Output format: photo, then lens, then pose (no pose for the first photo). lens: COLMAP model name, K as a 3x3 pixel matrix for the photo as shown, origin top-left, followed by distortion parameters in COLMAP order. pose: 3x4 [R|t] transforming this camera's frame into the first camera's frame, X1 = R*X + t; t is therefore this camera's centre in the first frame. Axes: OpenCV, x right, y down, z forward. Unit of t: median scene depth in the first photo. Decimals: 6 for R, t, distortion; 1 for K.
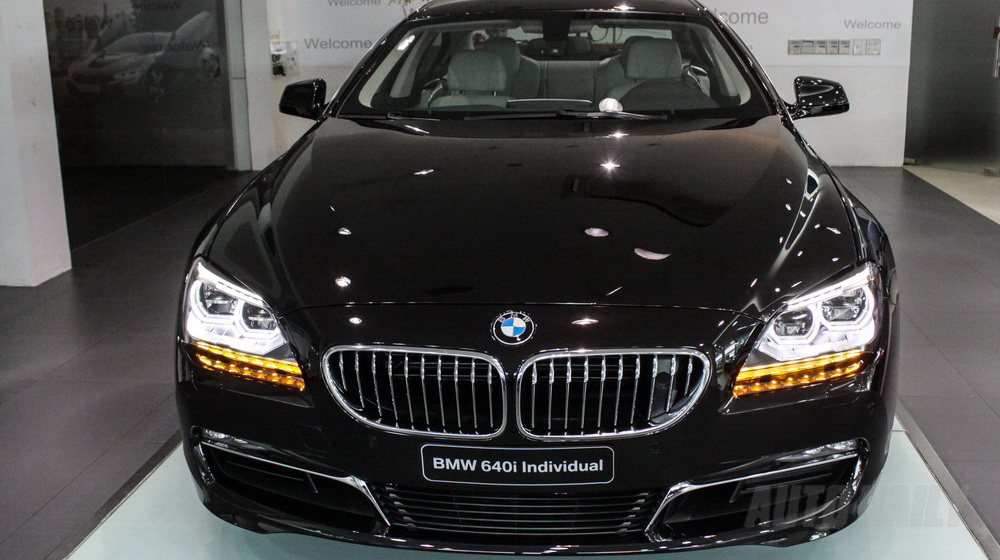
lens RADIAL K [[1227.8, 0, 504.4], [0, 1227.8, 280.9], [0, 0, 1]] dist [-0.038067, 0.000000]
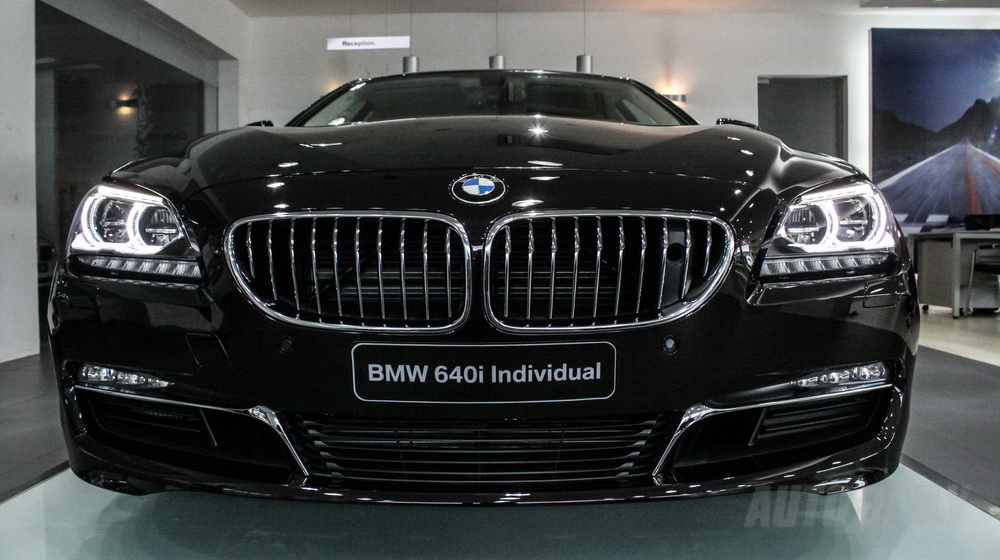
lens RADIAL K [[882.6, 0, 493.6], [0, 882.6, 278.3], [0, 0, 1]] dist [-0.149591, 0.023115]
pose [[0.996739, 0.010018, 0.080069, -0.026372], [0.008625, 0.973353, -0.229148, 0.215440], [-0.080231, 0.229091, 0.970093, 0.478884]]
